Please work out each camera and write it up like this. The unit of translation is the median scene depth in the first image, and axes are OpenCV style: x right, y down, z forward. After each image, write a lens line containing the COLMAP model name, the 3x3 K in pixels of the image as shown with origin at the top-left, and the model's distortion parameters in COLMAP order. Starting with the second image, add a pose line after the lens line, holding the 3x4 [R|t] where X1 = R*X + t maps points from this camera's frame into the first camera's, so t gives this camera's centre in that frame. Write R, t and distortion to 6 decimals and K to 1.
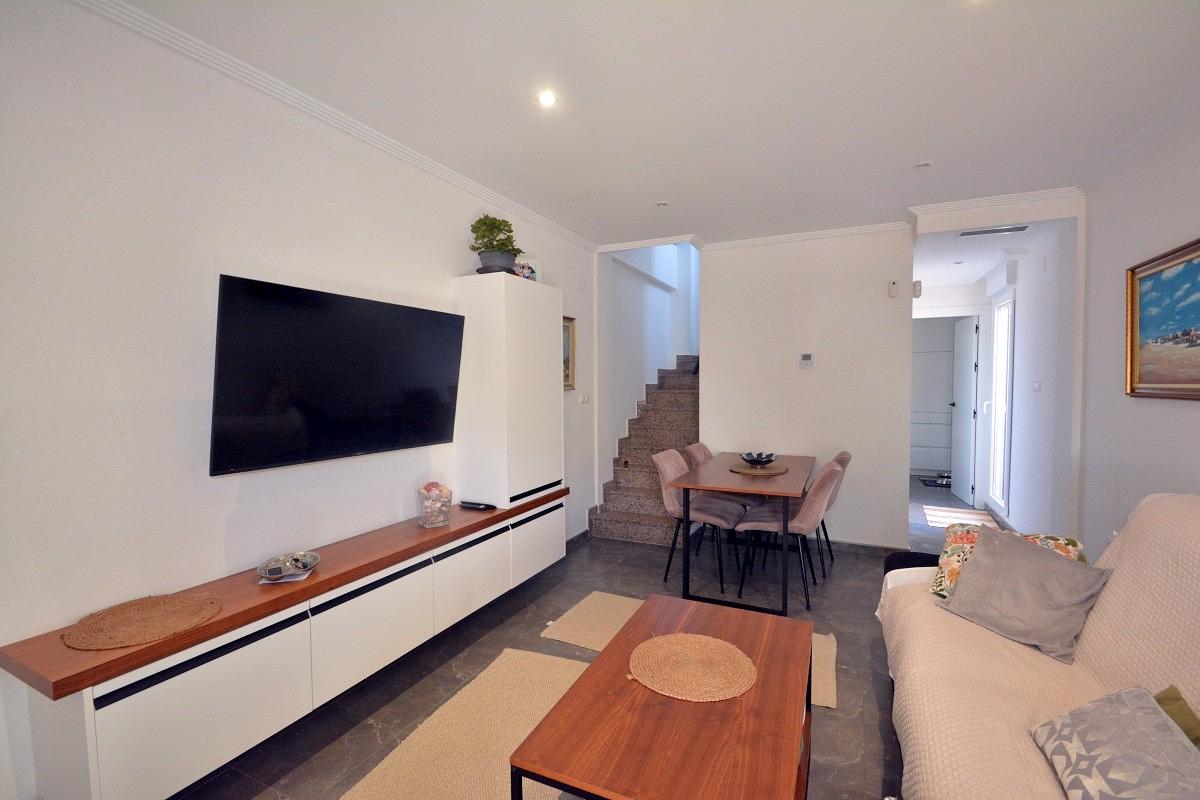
lens RADIAL K [[526.4, 0, 600.0], [0, 526.4, 400.0], [0, 0, 1]] dist [0.001880, -0.011781]
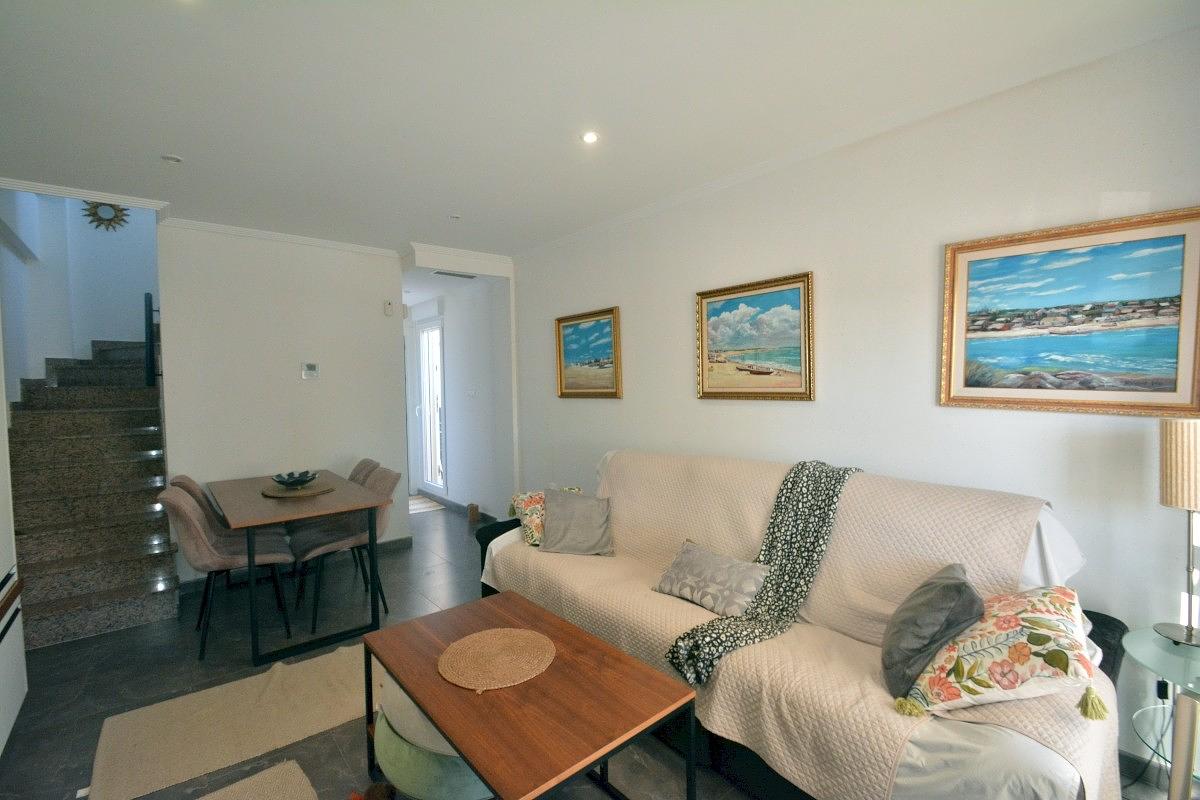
lens RADIAL K [[526.4, 0, 600.0], [0, 526.4, 400.0], [0, 0, 1]] dist [0.001880, -0.011781]
pose [[0.412716, -0.029012, 0.910398, -0.458192], [0.047264, 0.998828, 0.010404, -0.012250], [-0.909633, 0.038735, 0.413604, 0.226227]]
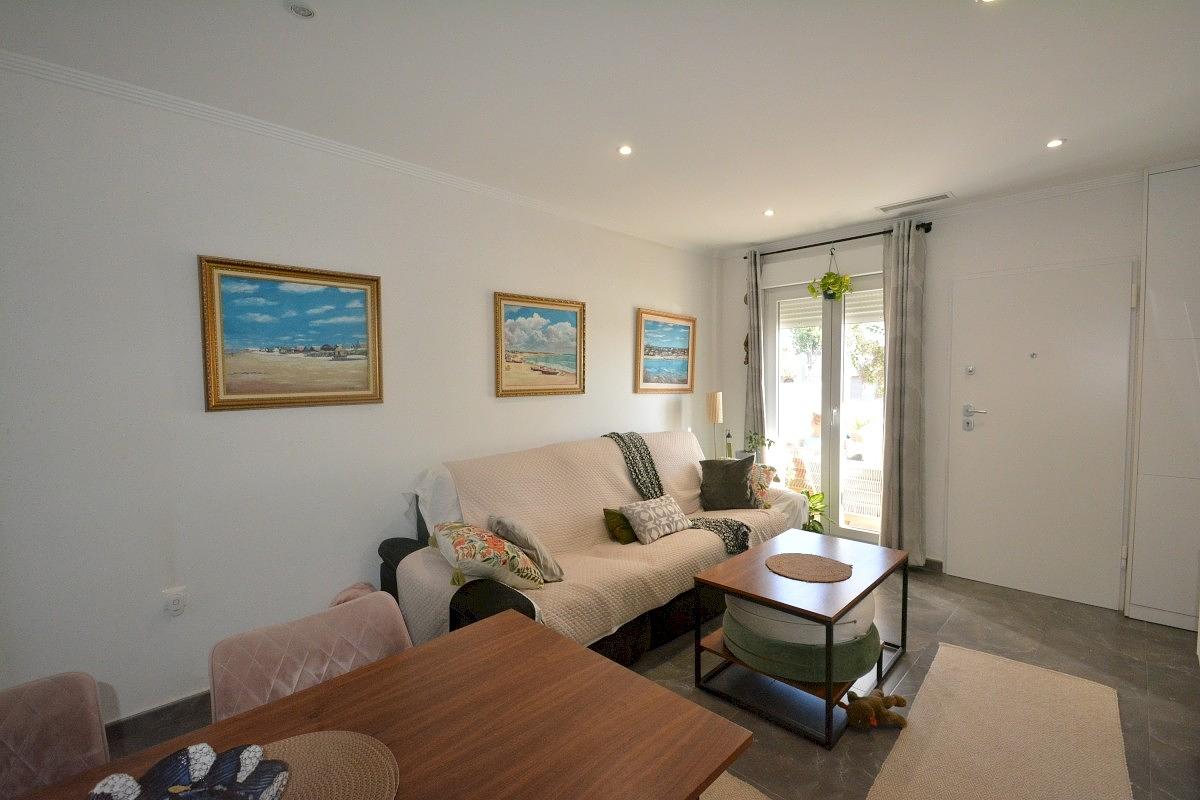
lens RADIAL K [[526.4, 0, 600.0], [0, 526.4, 400.0], [0, 0, 1]] dist [0.001880, -0.011781]
pose [[-0.940319, 0.005866, 0.340243, 0.149562], [0.032693, 0.996784, 0.073169, -0.071970], [-0.338720, 0.079926, -0.937486, 1.719361]]
